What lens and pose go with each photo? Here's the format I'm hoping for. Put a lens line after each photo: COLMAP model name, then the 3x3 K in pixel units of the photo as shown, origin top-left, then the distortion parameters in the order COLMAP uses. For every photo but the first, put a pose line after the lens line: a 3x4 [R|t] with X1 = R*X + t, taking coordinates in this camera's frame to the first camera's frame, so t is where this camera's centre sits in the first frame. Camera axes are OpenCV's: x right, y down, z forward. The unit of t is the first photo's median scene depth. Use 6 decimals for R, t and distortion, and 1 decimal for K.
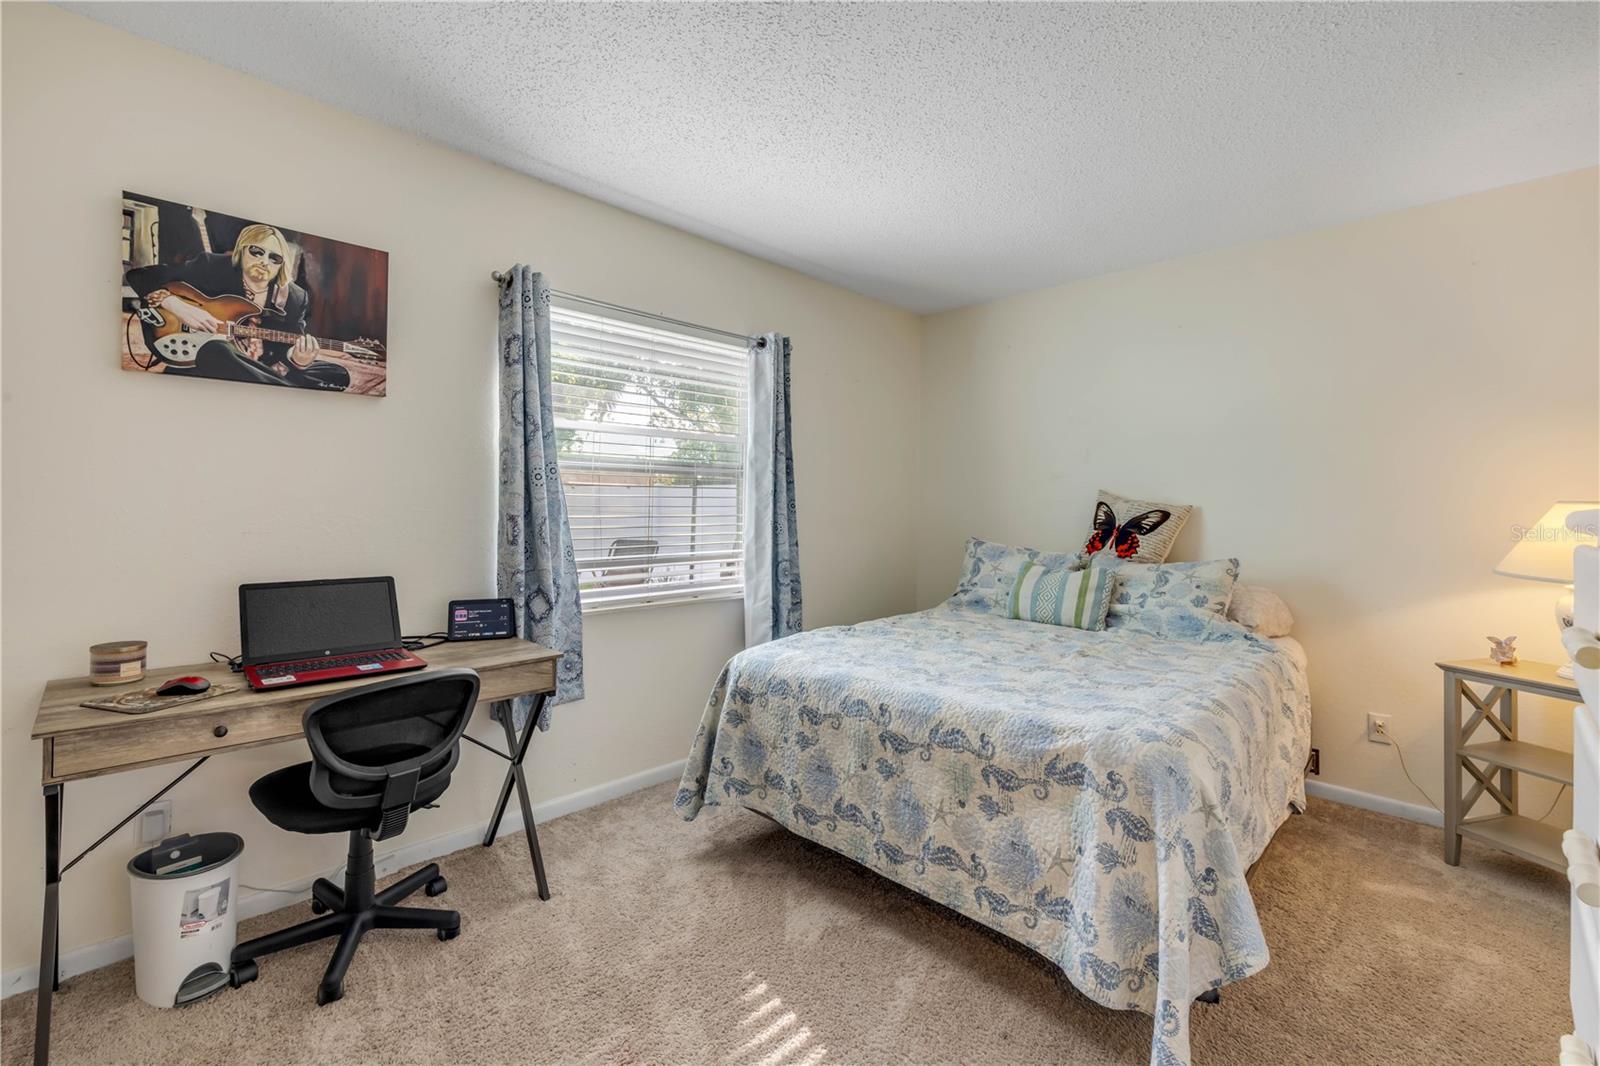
lens RADIAL K [[681.0, 0, 794.4], [0, 681.0, 522.2], [0, 0, 1]] dist [-0.000965, 0.000371]
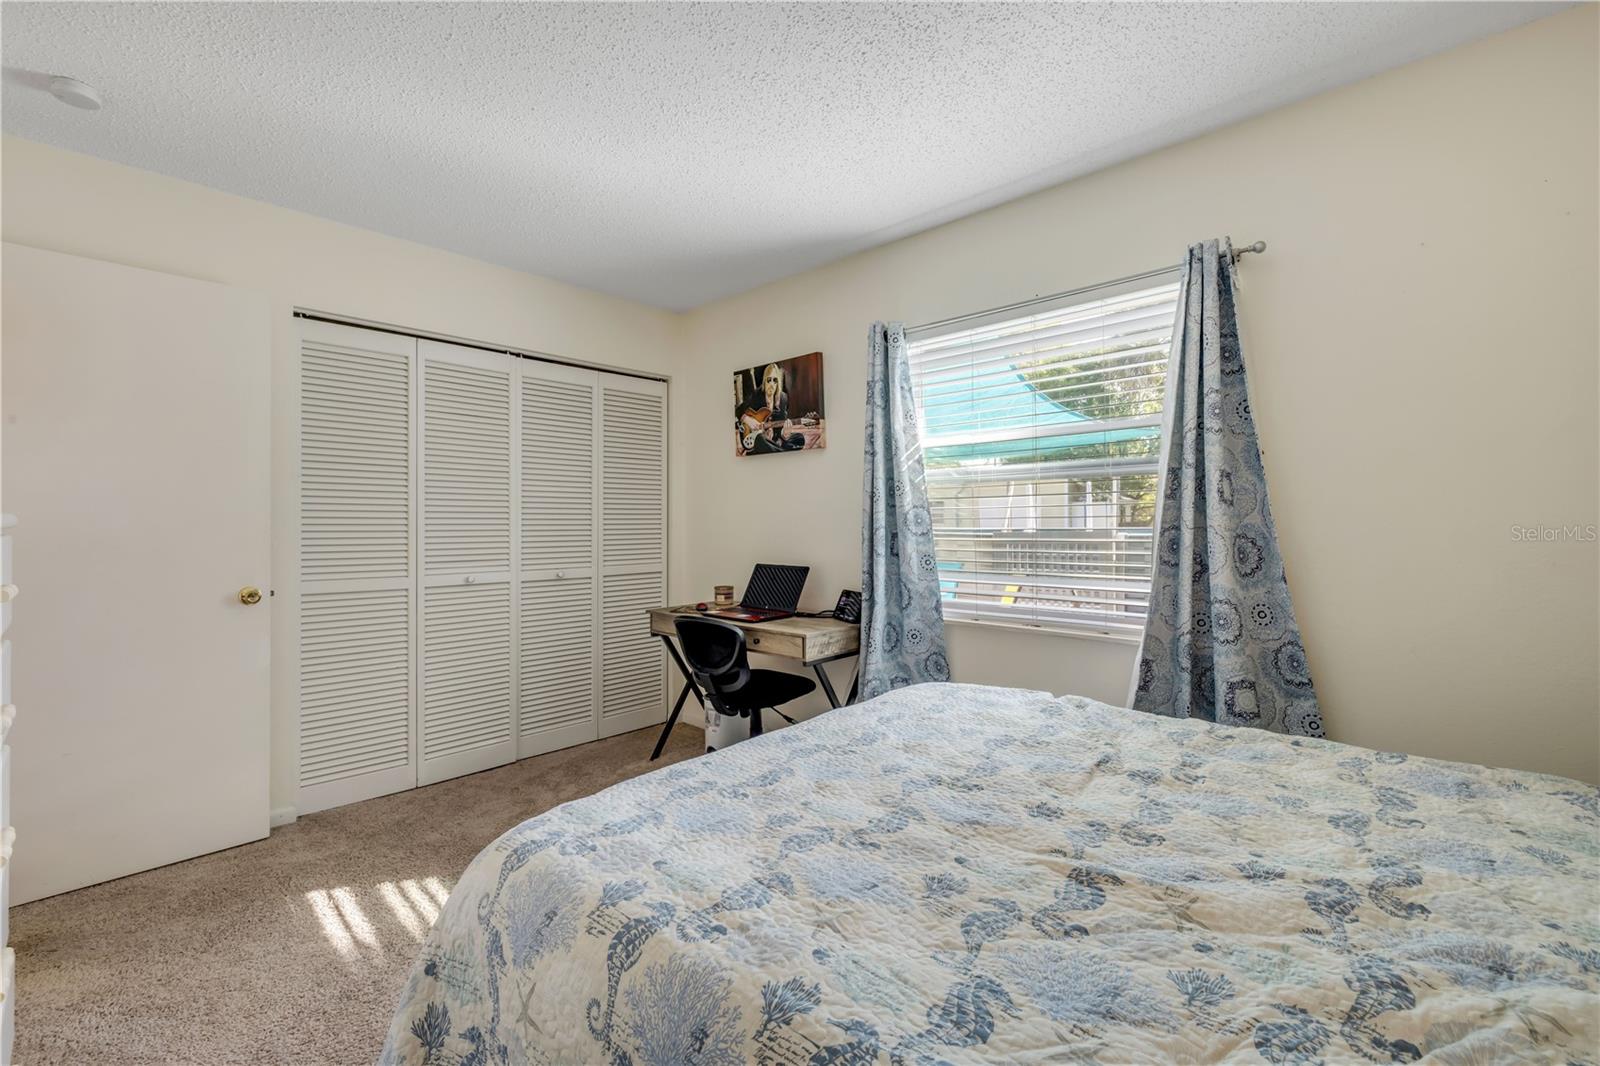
lens RADIAL K [[681.0, 0, 794.4], [0, 681.0, 522.2], [0, 0, 1]] dist [-0.000965, 0.000371]
pose [[0.029522, 0.002061, -0.999562, 0.995473], [-0.006763, 0.999975, 0.001862, -0.025013], [0.999541, 0.006705, 0.029536, 0.998847]]
